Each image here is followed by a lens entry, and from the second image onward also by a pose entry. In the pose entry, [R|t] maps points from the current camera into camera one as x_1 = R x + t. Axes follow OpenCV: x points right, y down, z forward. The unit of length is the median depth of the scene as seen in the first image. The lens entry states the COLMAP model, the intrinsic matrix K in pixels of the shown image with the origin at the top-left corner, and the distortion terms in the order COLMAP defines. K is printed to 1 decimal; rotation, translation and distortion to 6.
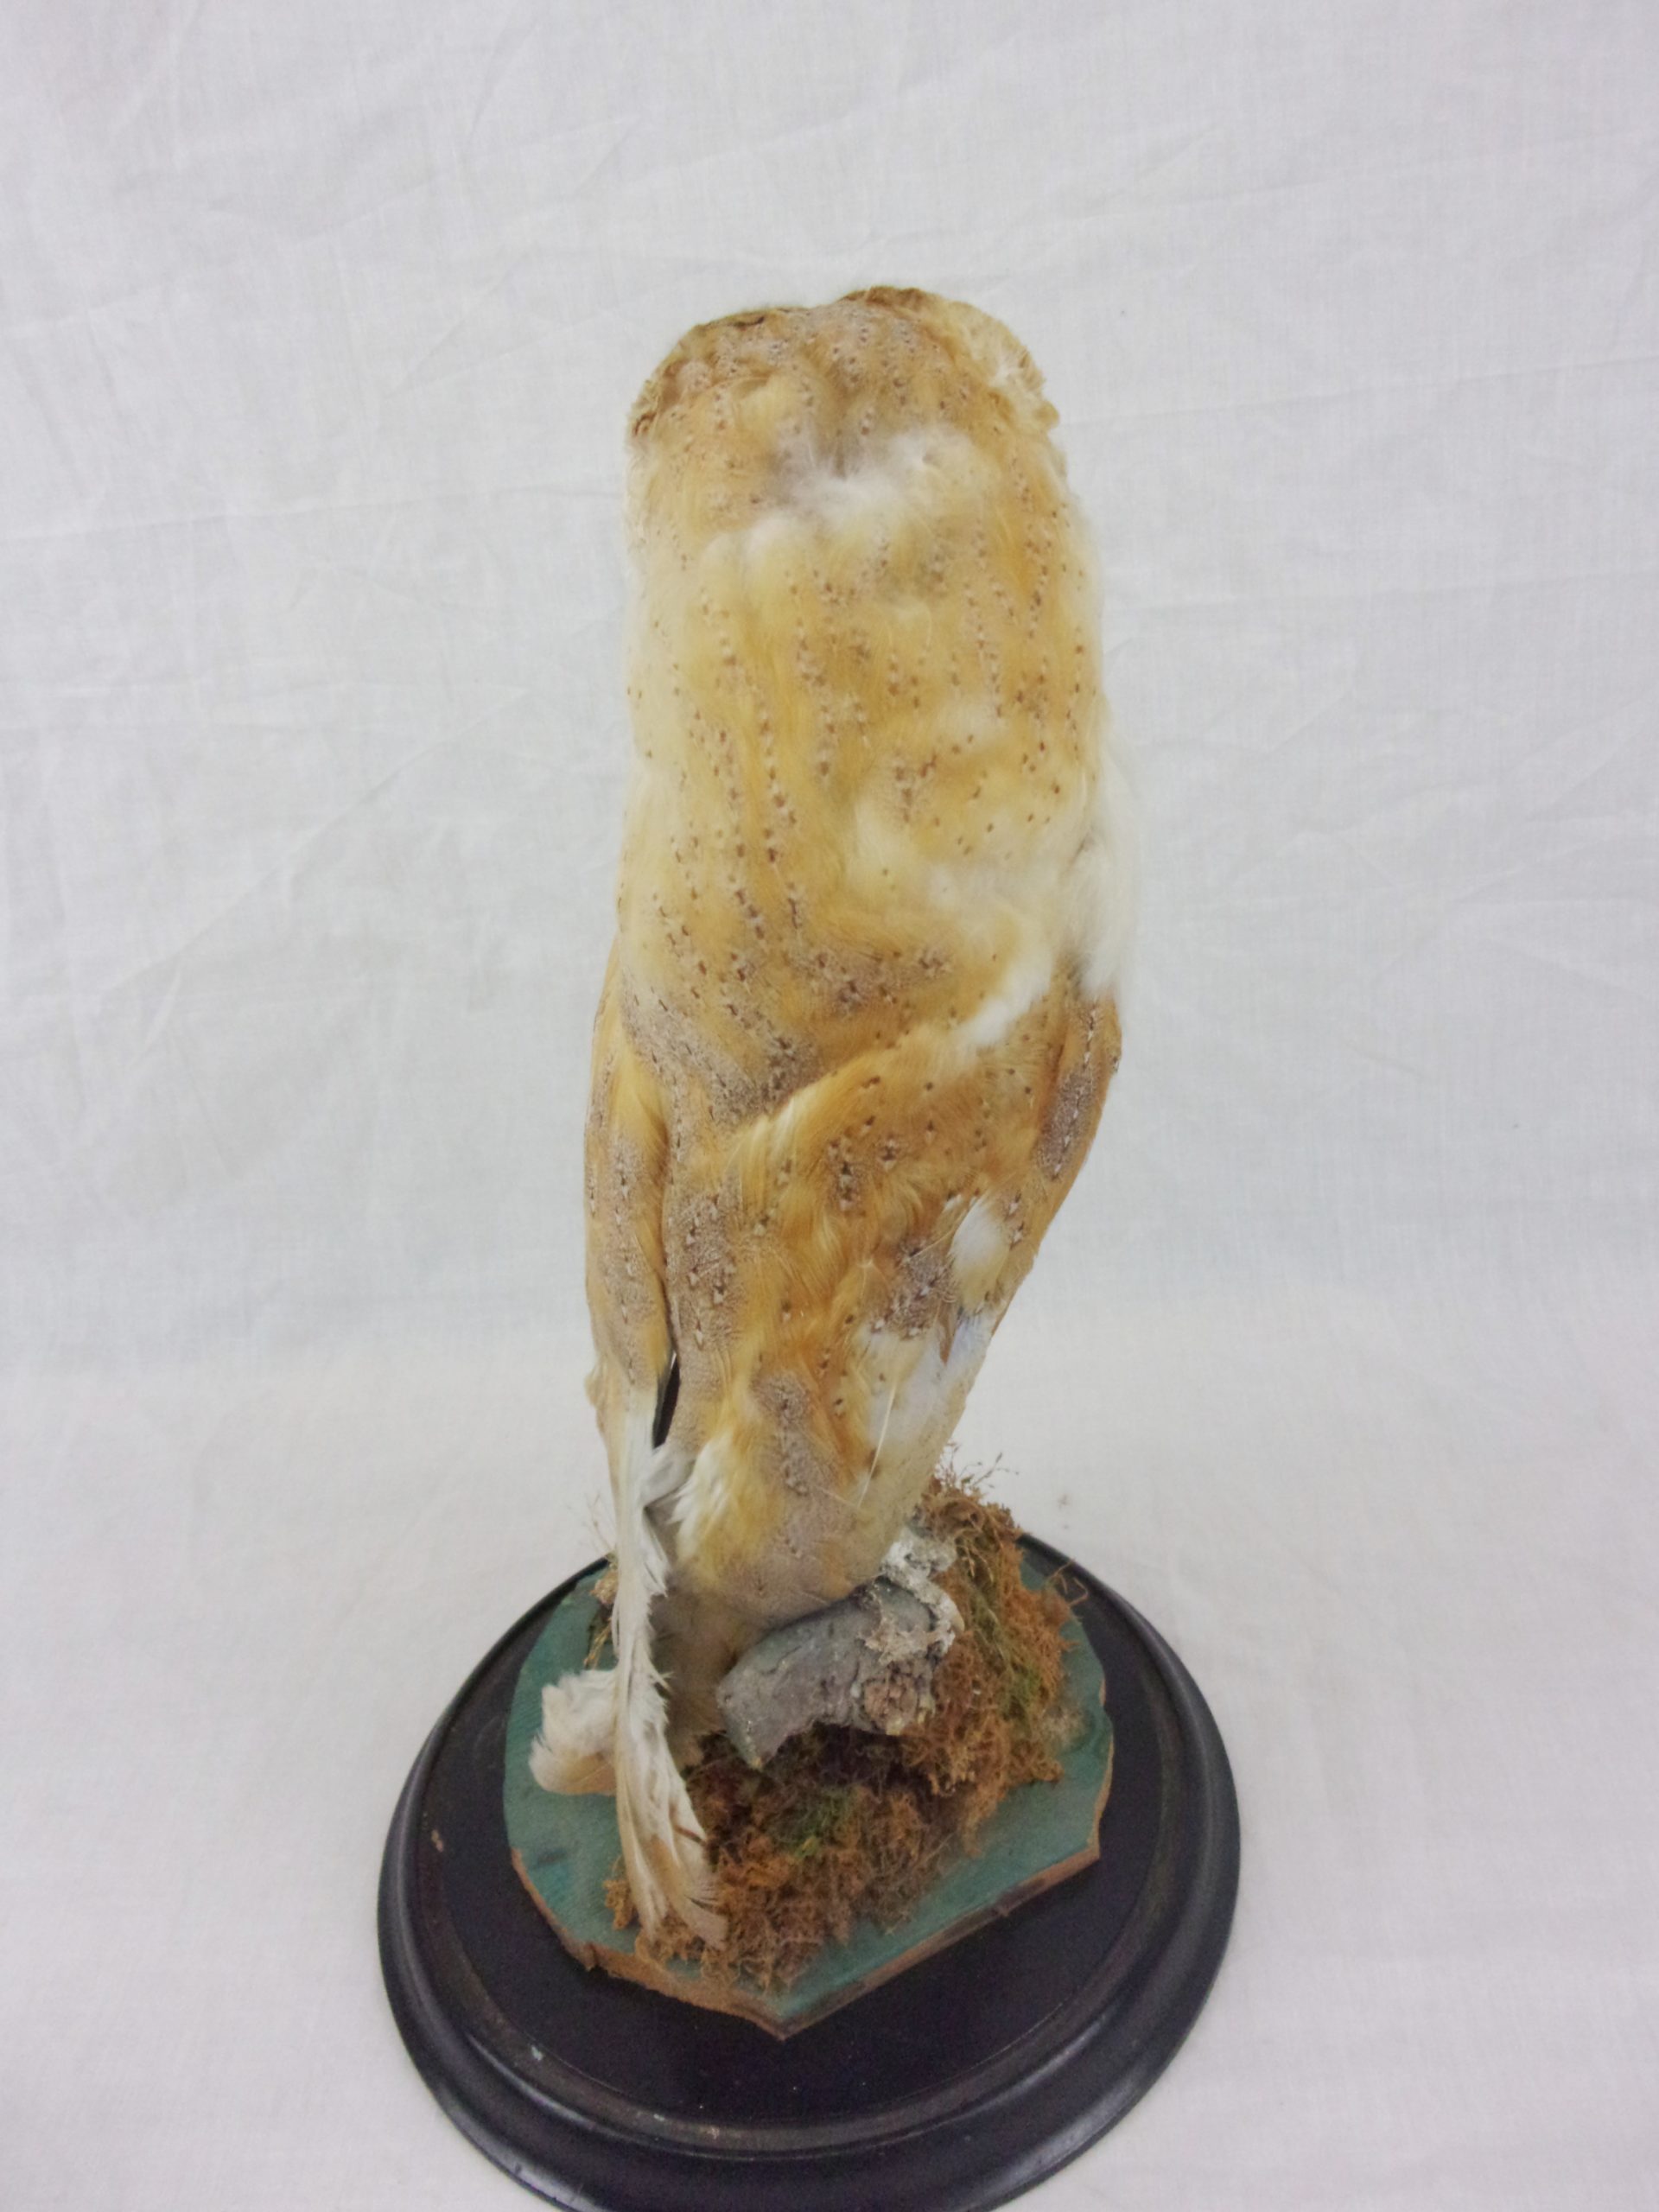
lens RADIAL K [[1881.6, 0, 829.5], [0, 1881.6, 1106.0], [0, 0, 1]] dist [0.016651, -0.013326]
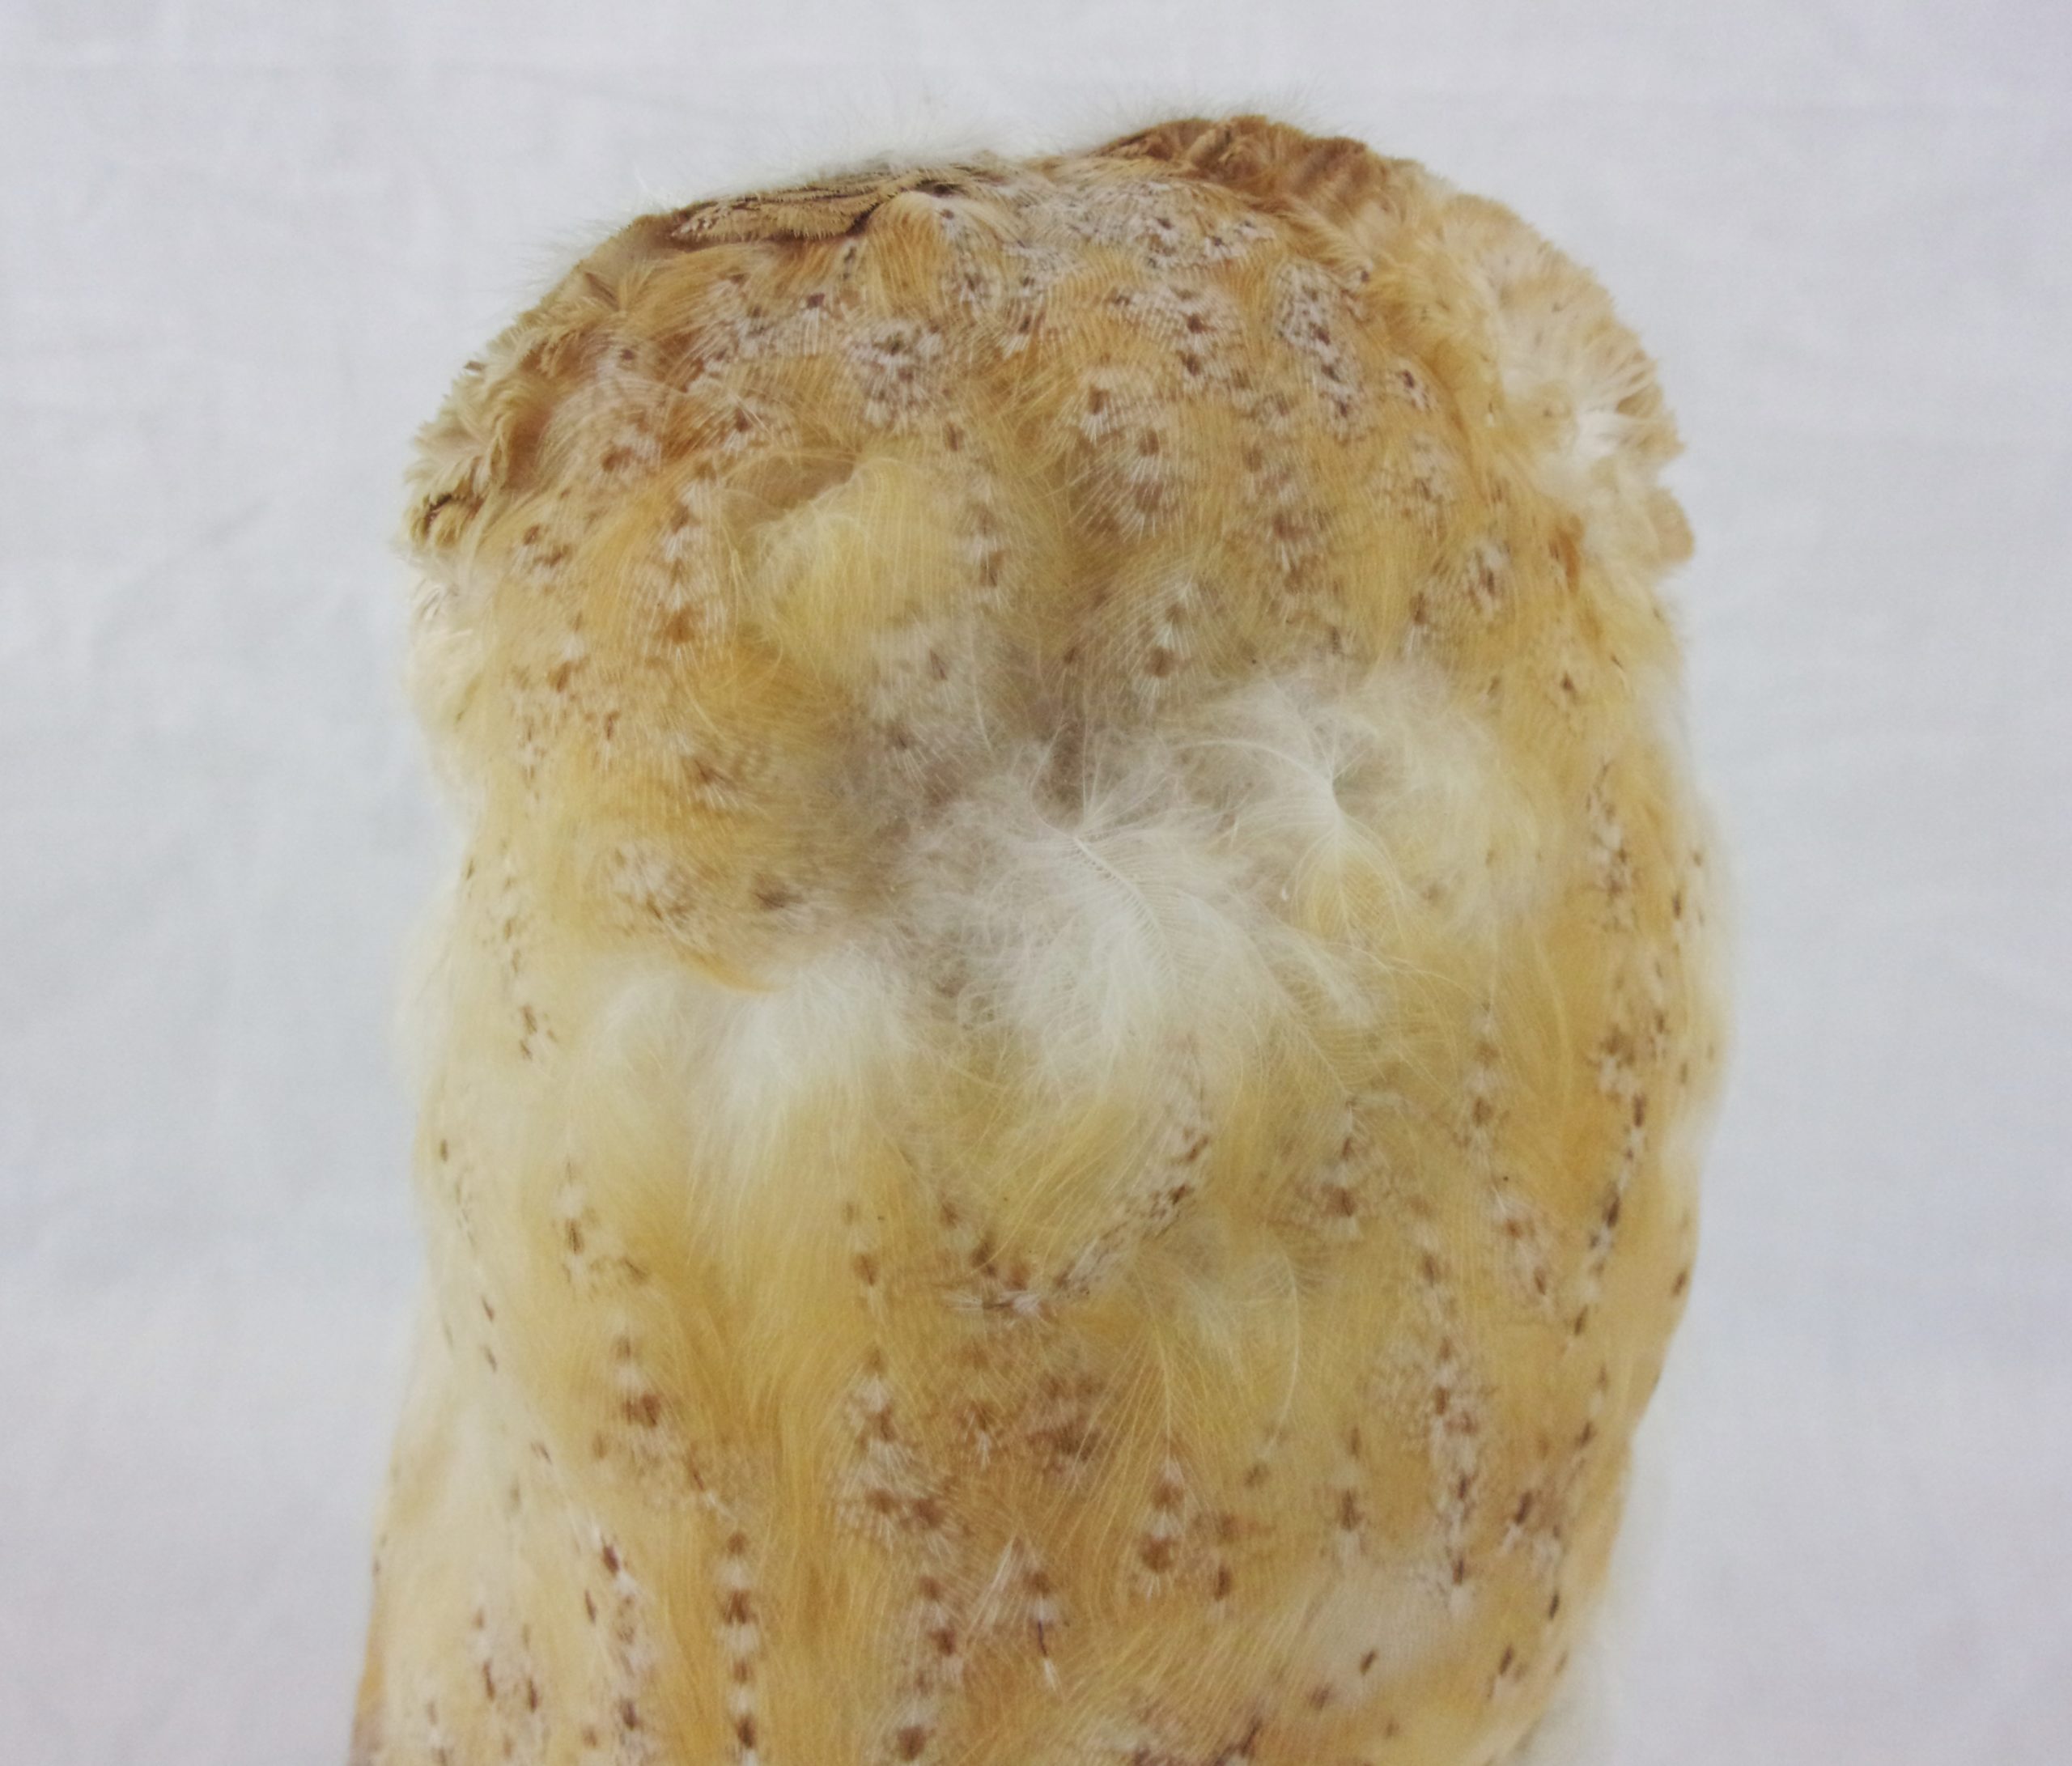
lens RADIAL K [[1957.2, 0, 1036.0], [0, 1957.2, 883.0], [0, 0, 1]] dist [0.000880, 0.001303]
pose [[0.992167, 0.102534, 0.071349, -0.020179], [-0.112258, 0.982407, 0.149248, -0.371331], [-0.054791, -0.156089, 0.986222, 0.688000]]
